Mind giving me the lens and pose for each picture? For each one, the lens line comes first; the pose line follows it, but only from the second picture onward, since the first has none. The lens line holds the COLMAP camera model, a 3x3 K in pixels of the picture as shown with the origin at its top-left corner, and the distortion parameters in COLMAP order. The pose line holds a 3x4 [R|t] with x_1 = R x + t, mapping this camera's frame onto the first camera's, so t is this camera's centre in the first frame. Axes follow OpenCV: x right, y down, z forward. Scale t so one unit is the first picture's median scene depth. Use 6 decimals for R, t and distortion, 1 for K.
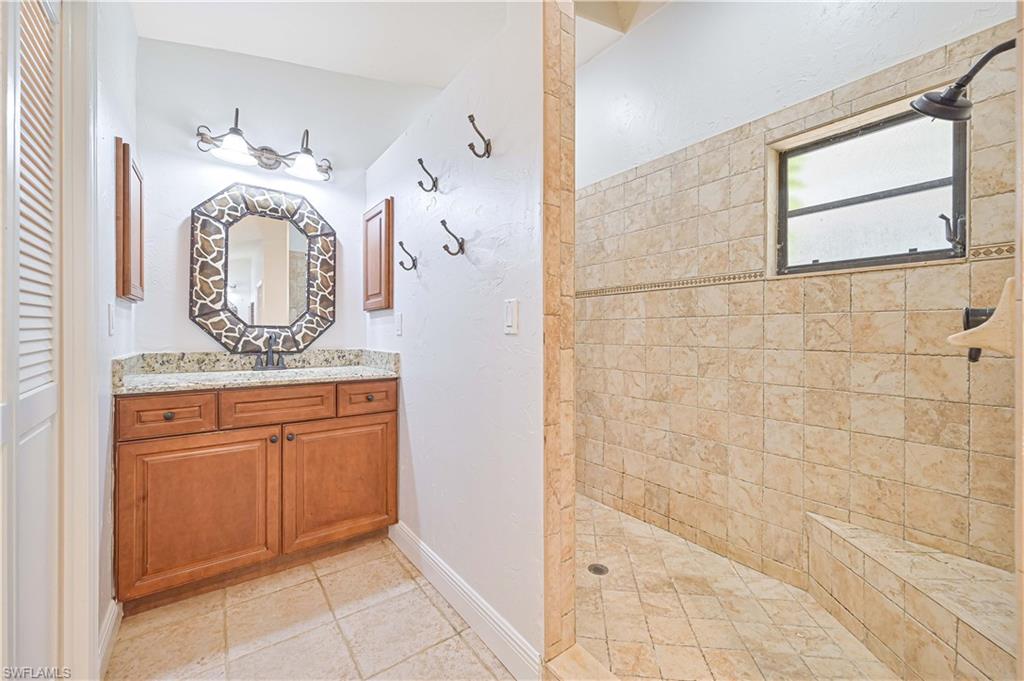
lens RADIAL K [[406.7, 0, 512.0], [0, 406.7, 334.1], [0, 0, 1]] dist [0.000506, 0.000091]
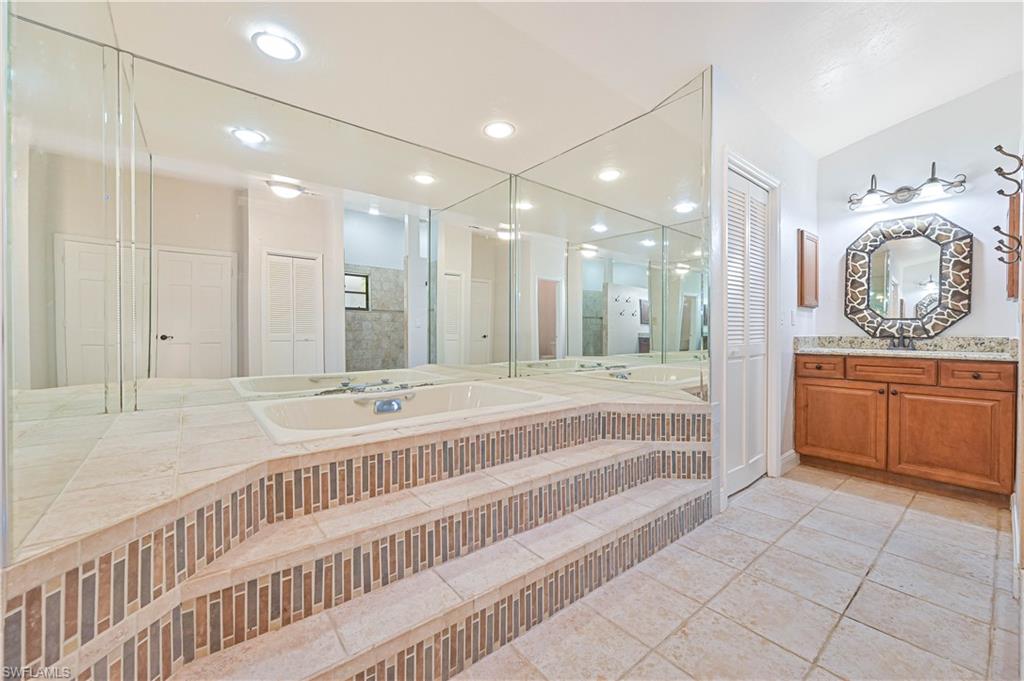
lens RADIAL K [[406.7, 0, 516.8], [0, 406.7, 336.9], [0, 0, 1]] dist [0.000506, 0.000091]
pose [[0.053132, 0.006944, -0.998563, 0.767254], [-0.001630, 0.999975, 0.006868, 0.038143], [0.998586, 0.001262, 0.053142, -0.400999]]
